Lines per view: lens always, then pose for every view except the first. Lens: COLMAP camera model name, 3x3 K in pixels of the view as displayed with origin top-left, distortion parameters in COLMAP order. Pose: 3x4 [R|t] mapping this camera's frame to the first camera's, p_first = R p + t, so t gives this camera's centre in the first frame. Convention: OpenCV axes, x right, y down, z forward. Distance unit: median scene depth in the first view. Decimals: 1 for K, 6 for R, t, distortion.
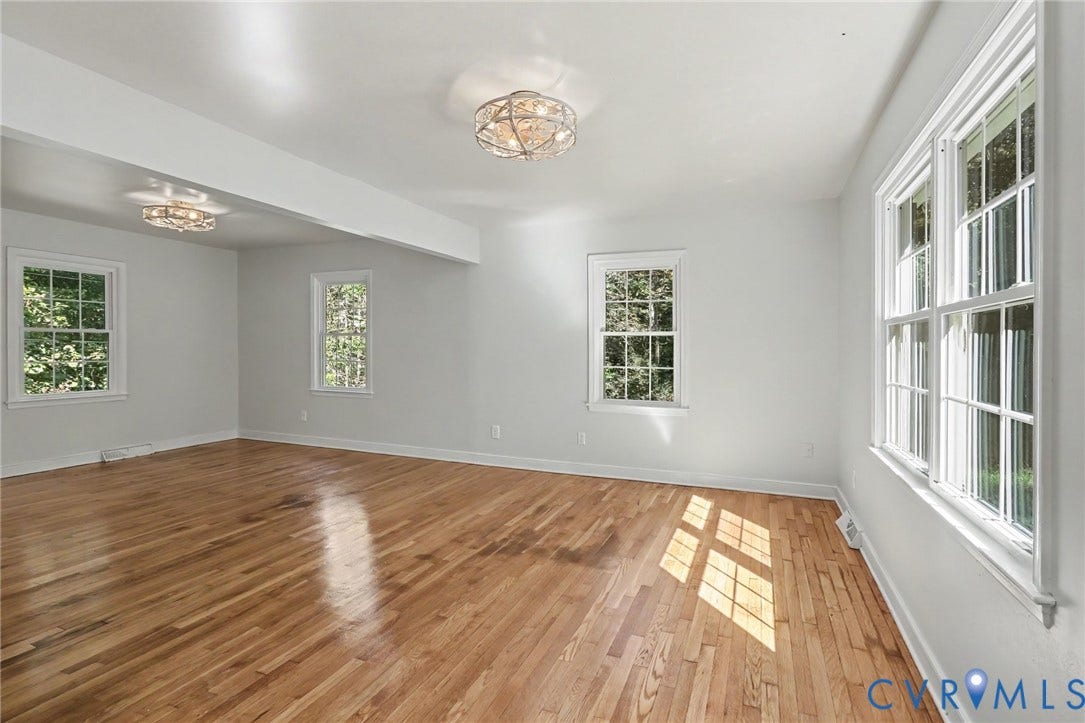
lens RADIAL K [[514.1, 0, 545.1], [0, 514.1, 345.1], [0, 0, 1]] dist [0.000971, 0.000371]
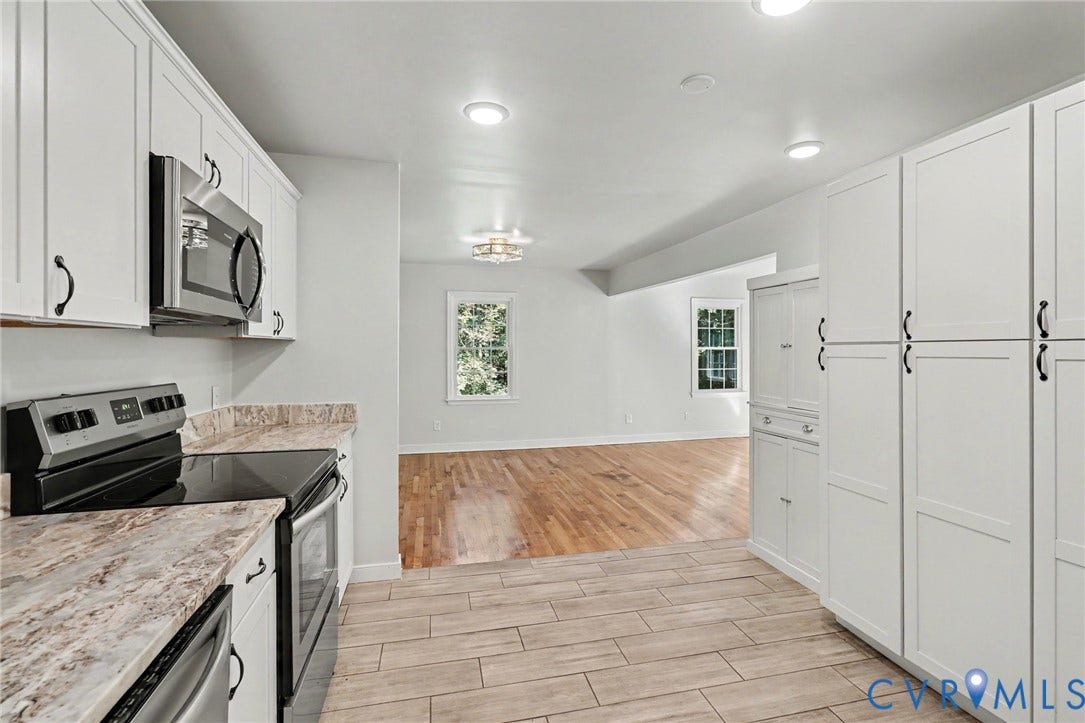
lens RADIAL K [[514.1, 0, 545.1], [0, 514.1, 345.1], [0, 0, 1]] dist [0.000971, 0.000371]
pose [[0.789833, 0.002912, 0.613315, -1.311585], [0.009593, 0.999808, -0.017101, -0.009714], [-0.613247, 0.019390, 0.789653, 0.045449]]
